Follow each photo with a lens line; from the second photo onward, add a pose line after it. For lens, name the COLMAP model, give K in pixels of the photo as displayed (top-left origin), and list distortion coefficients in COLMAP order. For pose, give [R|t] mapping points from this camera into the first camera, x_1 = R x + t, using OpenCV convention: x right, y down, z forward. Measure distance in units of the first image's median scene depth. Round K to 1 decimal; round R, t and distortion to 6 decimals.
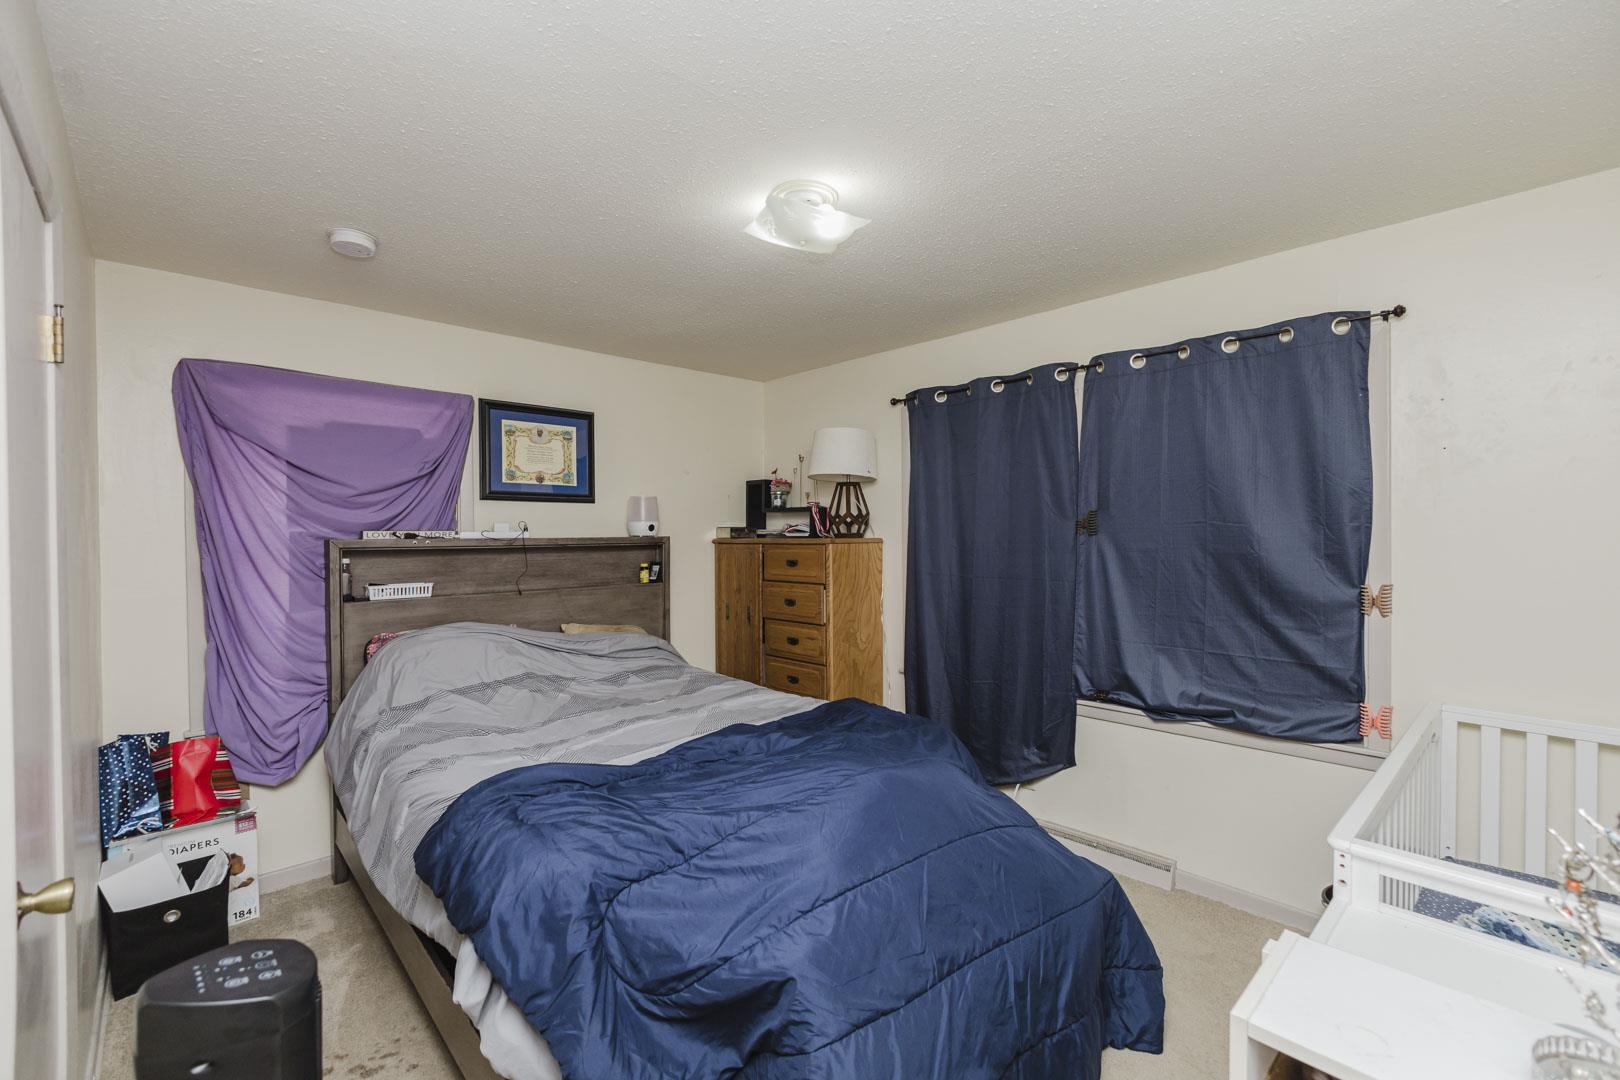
lens RADIAL K [[693.2, 0, 805.3], [0, 693.2, 541.3], [0, 0, 1]] dist [-0.007817, -0.000188]
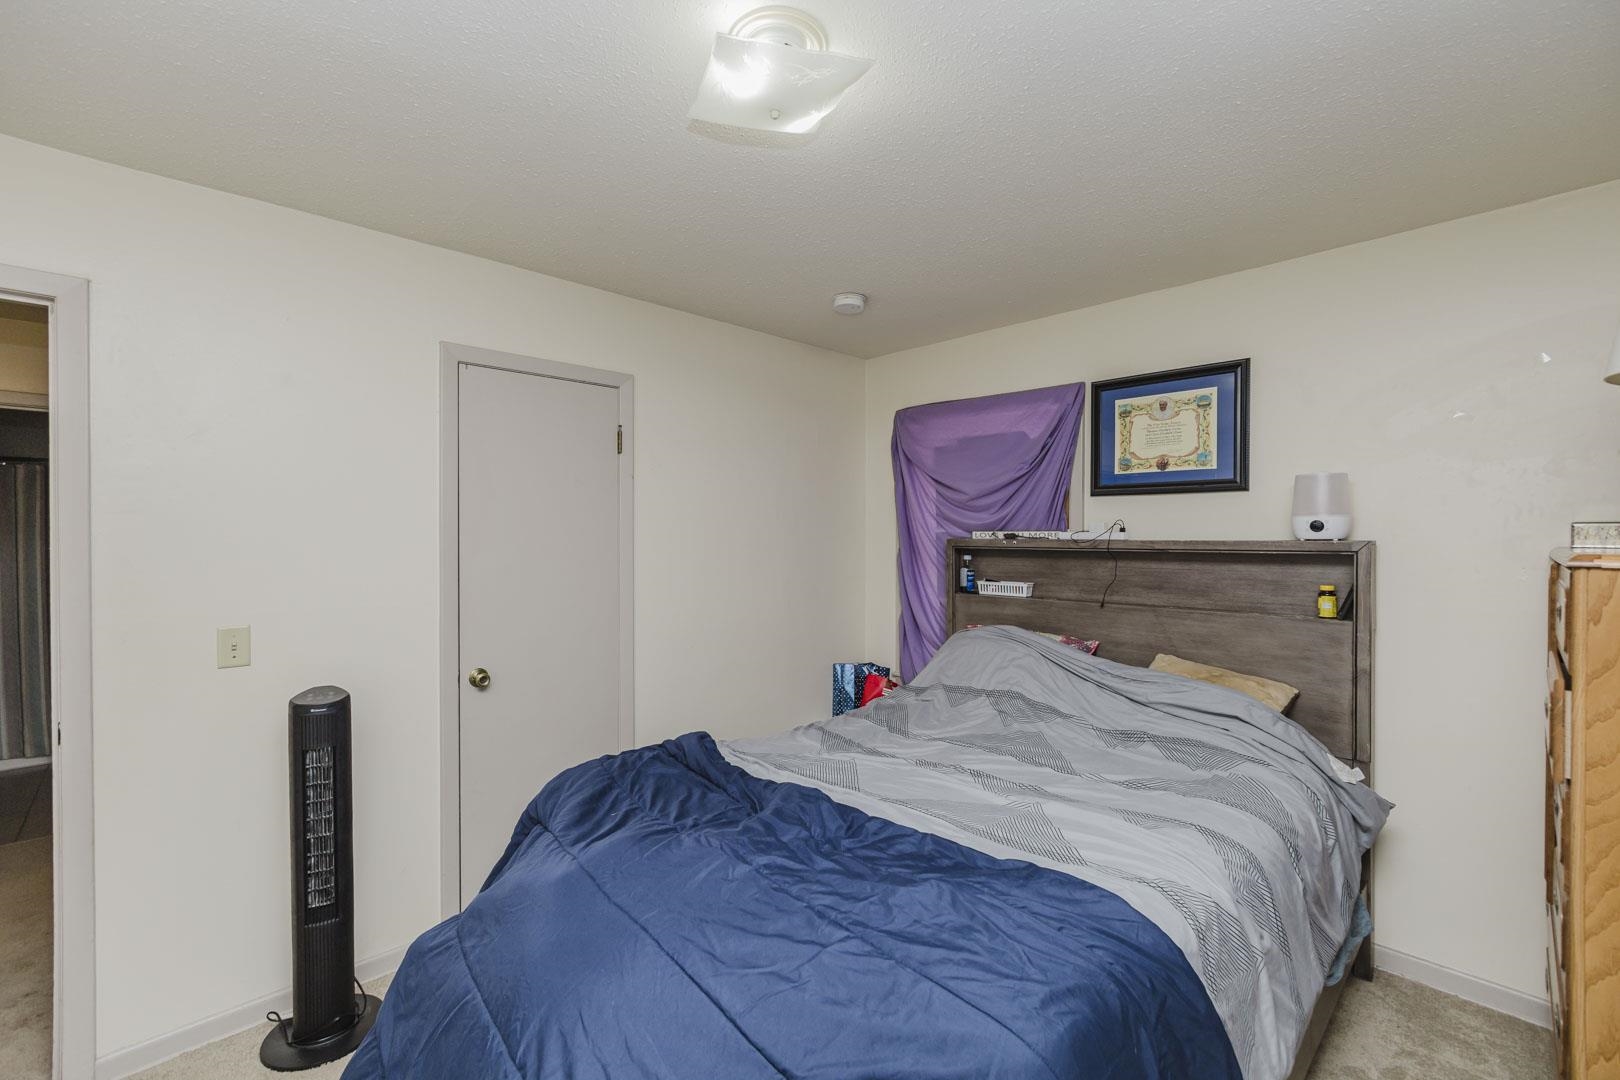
lens RADIAL K [[693.2, 0, 803.4], [0, 693.2, 530.7], [0, 0, 1]] dist [-0.007817, -0.000188]
pose [[-0.011461, 0.003630, -0.999928, 0.419803], [-0.008351, 0.999958, 0.003726, -0.015553], [0.999899, 0.008393, -0.011430, 0.627276]]
